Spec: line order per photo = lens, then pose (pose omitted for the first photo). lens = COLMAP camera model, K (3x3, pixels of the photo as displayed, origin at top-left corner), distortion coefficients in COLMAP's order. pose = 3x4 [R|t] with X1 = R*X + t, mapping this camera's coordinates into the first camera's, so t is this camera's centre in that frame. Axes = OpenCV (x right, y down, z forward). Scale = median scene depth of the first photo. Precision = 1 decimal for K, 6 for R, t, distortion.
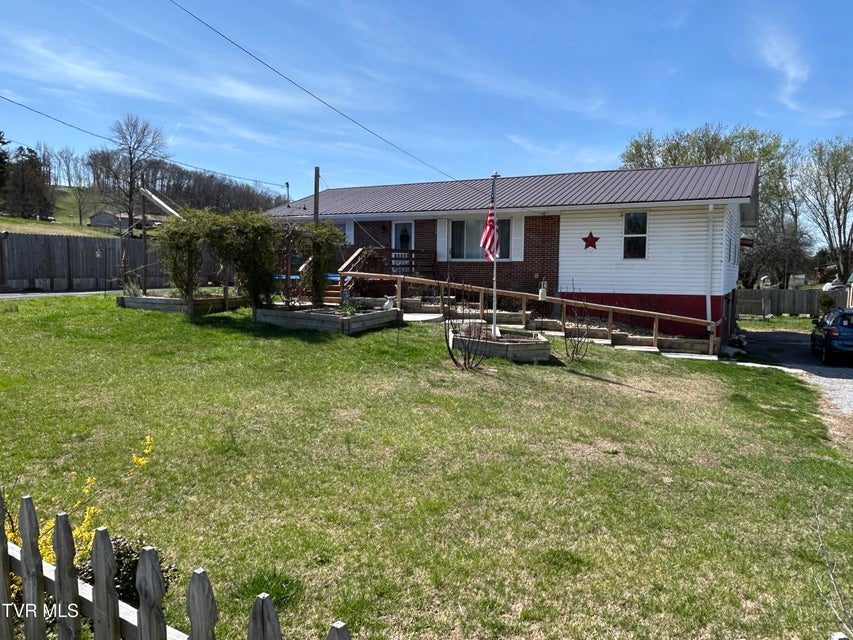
lens RADIAL K [[656.1, 0, 426.5], [0, 656.1, 320.0], [0, 0, 1]] dist [0.008932, -0.010978]
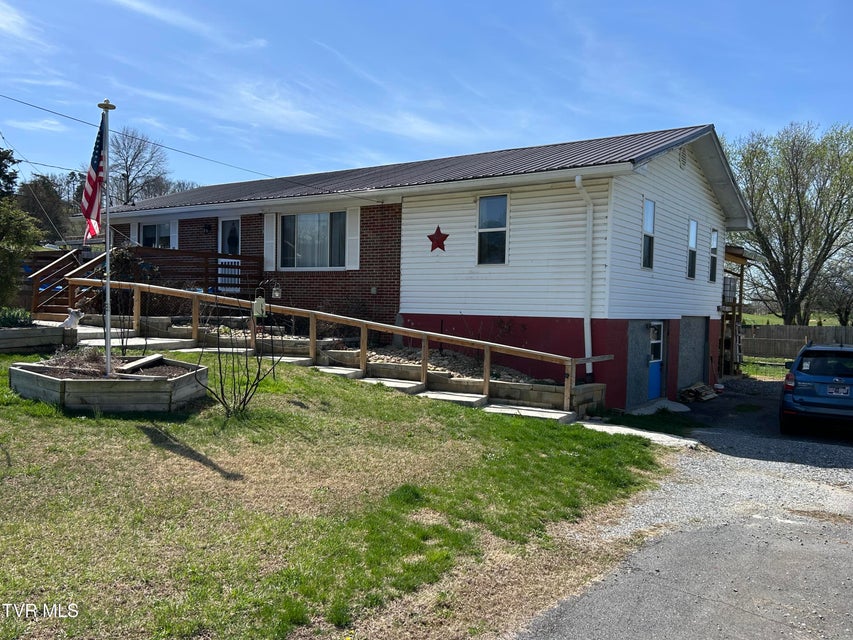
lens RADIAL K [[710.5, 0, 419.4], [0, 710.5, 320.6], [0, 0, 1]] dist [0.067997, -0.092183]
pose [[0.990246, 0.015505, -0.138462, 0.349146], [-0.023664, 0.998067, -0.057470, 0.008829], [0.137303, 0.060186, 0.988699, 0.272389]]
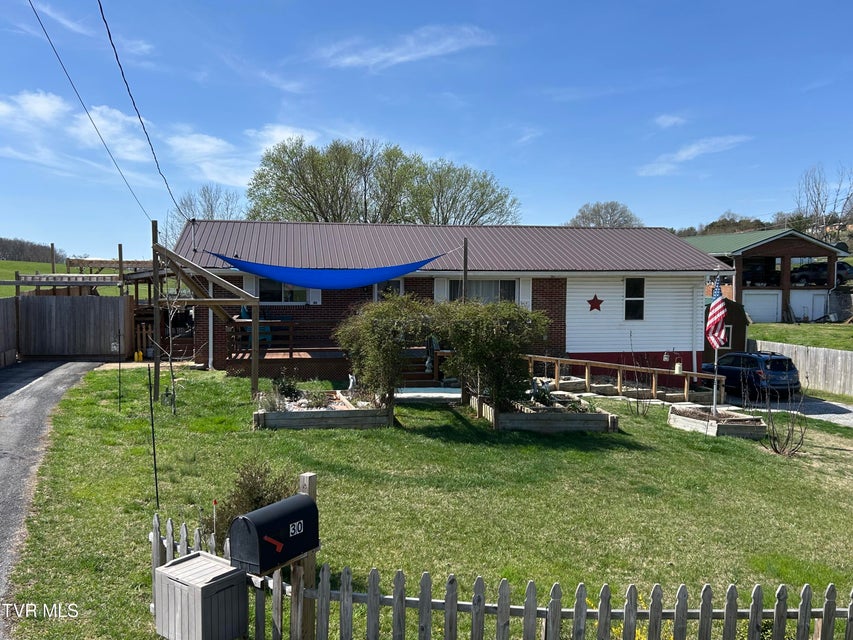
lens RADIAL K [[754.1, 0, 426.5], [0, 754.1, 320.0], [0, 0, 1]] dist [0.054649, -0.069145]
pose [[0.791328, -0.040991, 0.610016, -0.730323], [0.049868, 0.998753, 0.002423, -0.114653], [-0.609354, 0.028503, 0.792386, 0.216287]]
